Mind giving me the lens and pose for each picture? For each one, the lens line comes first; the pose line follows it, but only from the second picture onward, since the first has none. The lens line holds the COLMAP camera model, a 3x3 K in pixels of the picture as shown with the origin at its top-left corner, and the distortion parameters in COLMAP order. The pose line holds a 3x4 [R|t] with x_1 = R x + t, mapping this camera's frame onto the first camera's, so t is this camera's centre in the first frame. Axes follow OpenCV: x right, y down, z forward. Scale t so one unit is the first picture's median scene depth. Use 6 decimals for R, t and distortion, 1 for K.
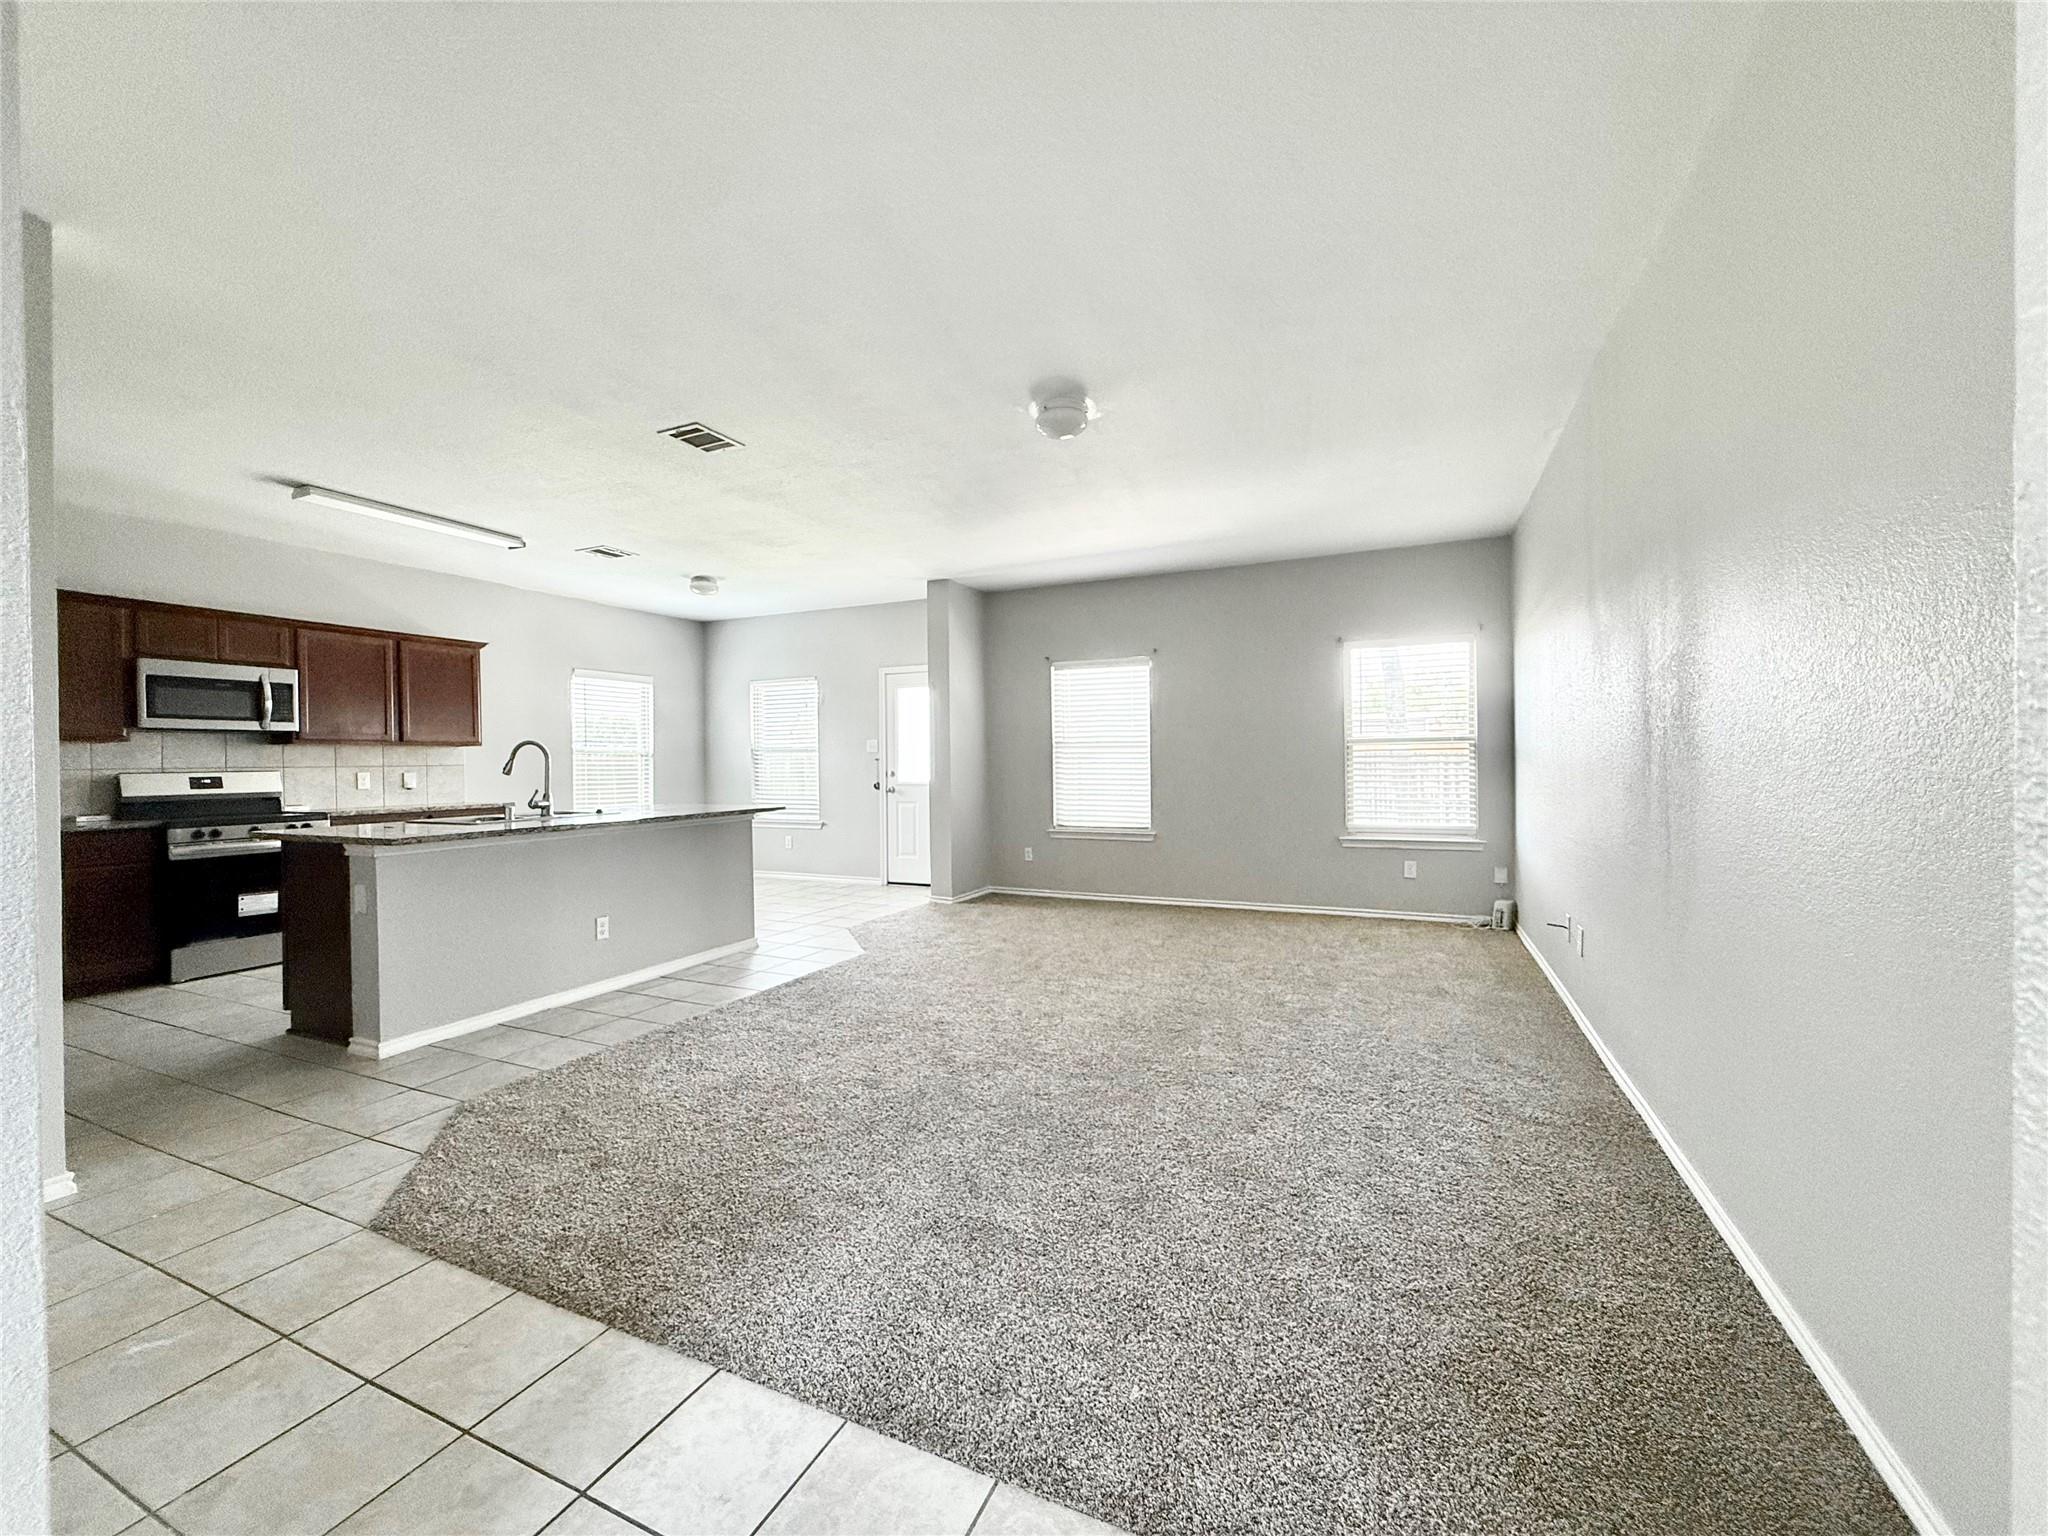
lens RADIAL K [[818.2, 0, 1016.1], [0, 818.2, 772.0], [0, 0, 1]] dist [-0.001195, 0.000045]
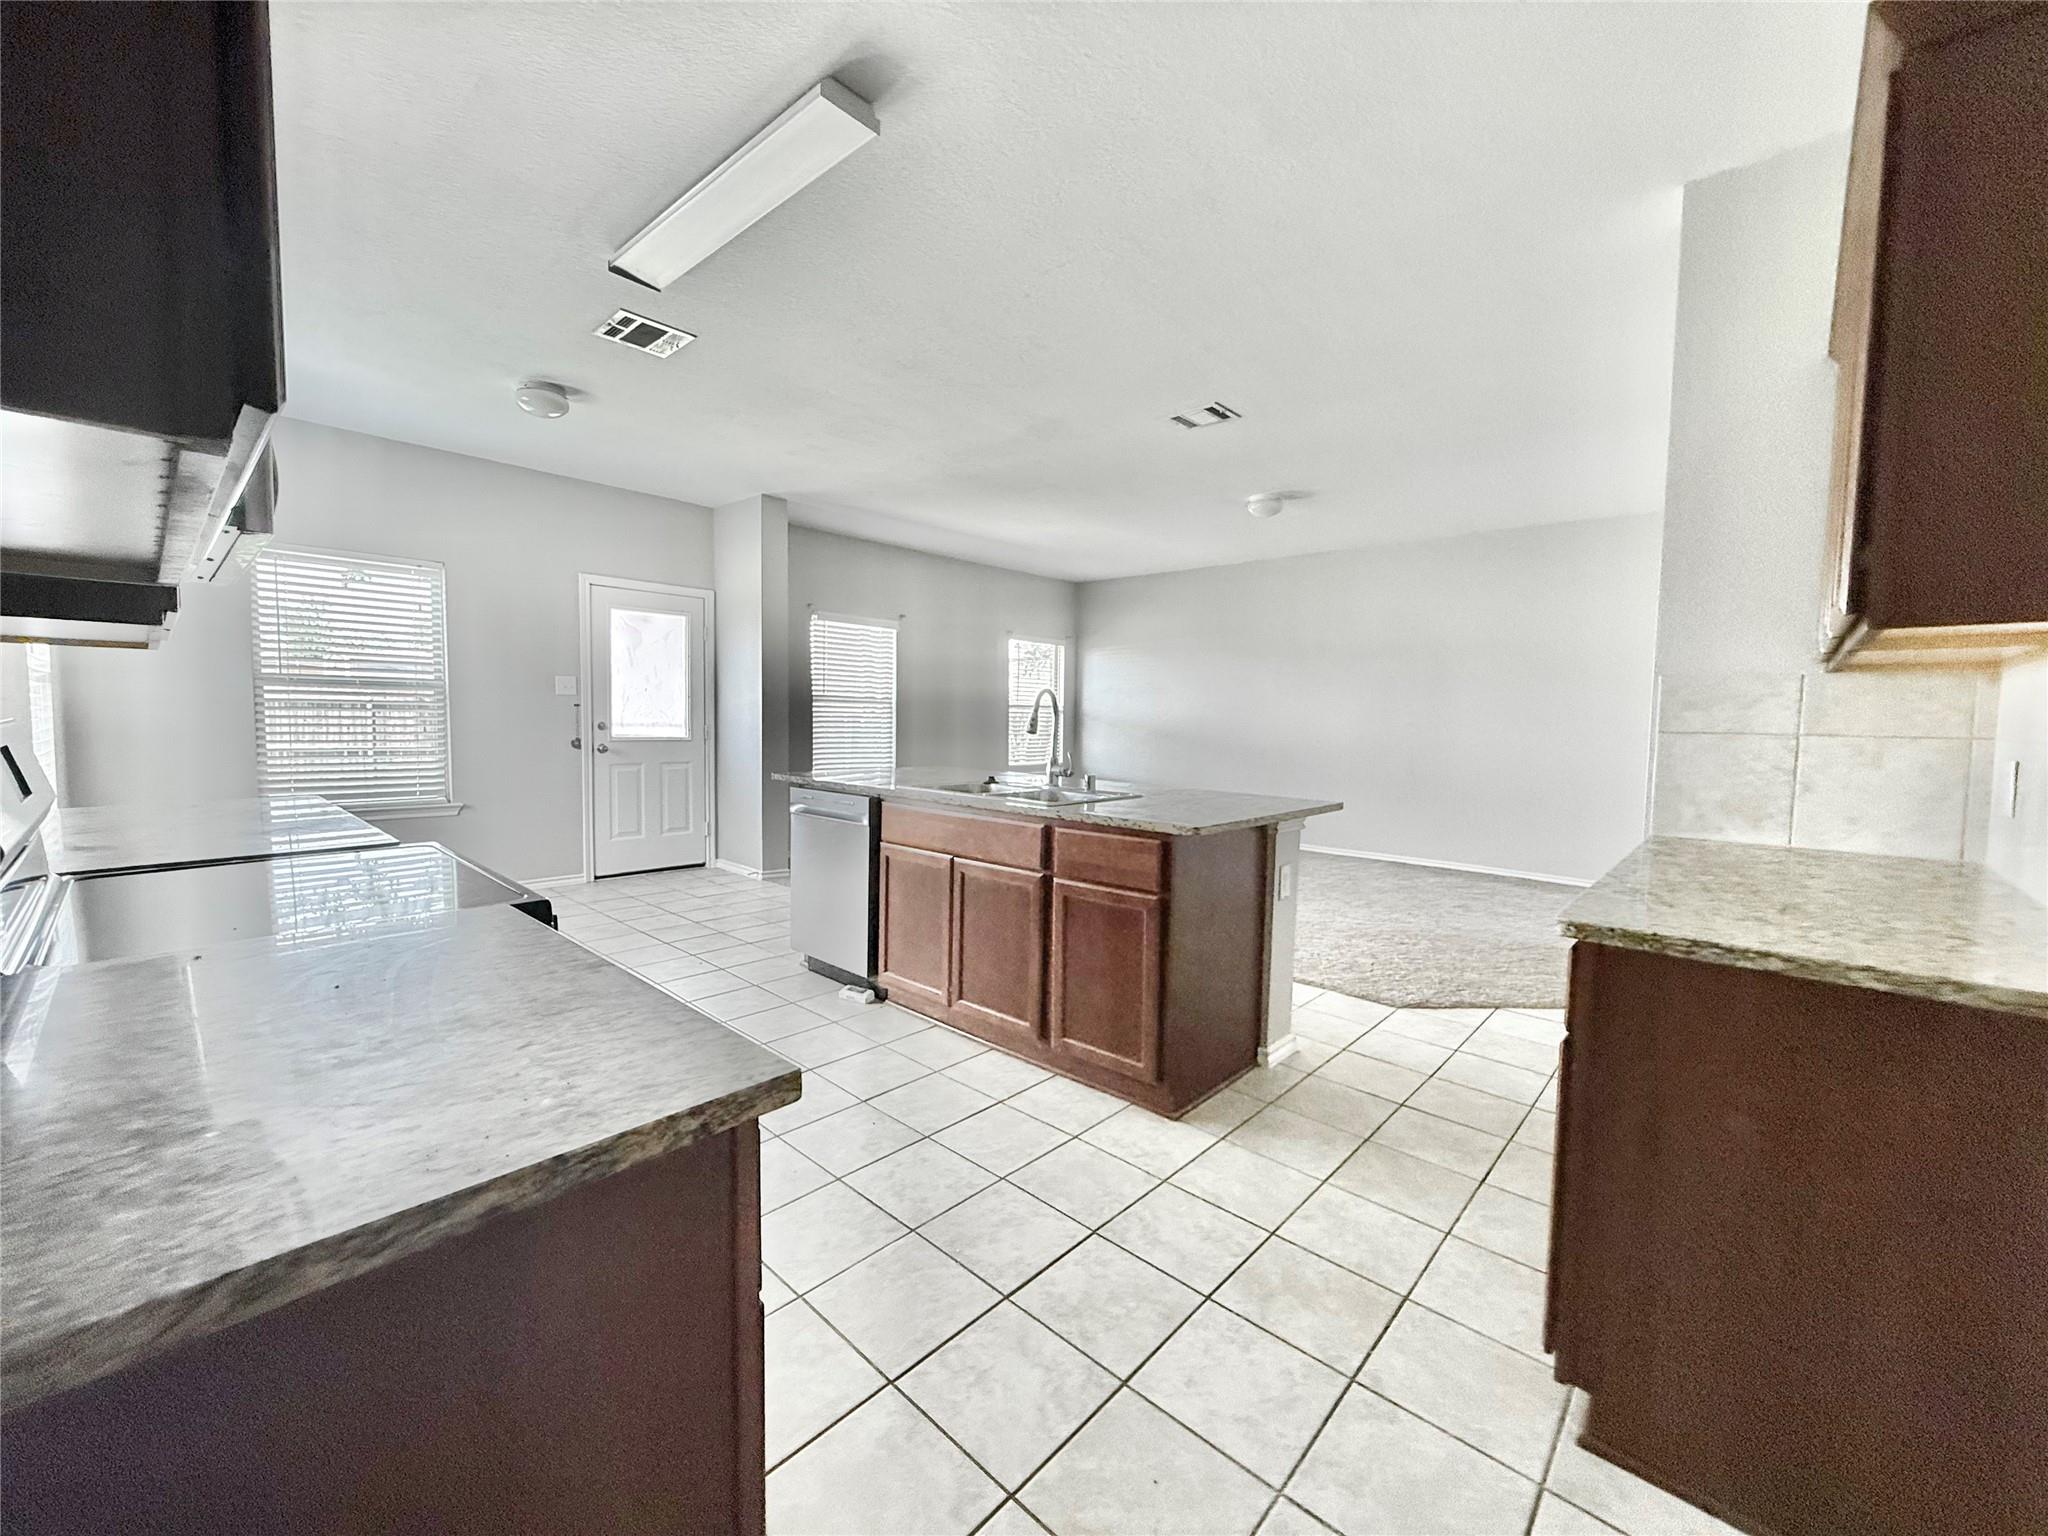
lens RADIAL K [[818.2, 0, 1020.0], [0, 818.2, 767.7], [0, 0, 1]] dist [-0.001195, 0.000045]
pose [[0.301435, -0.041656, 0.952576, -0.914325], [-0.008960, 0.998877, 0.046516, 0.002504], [-0.953444, -0.022556, 0.300724, 0.550668]]
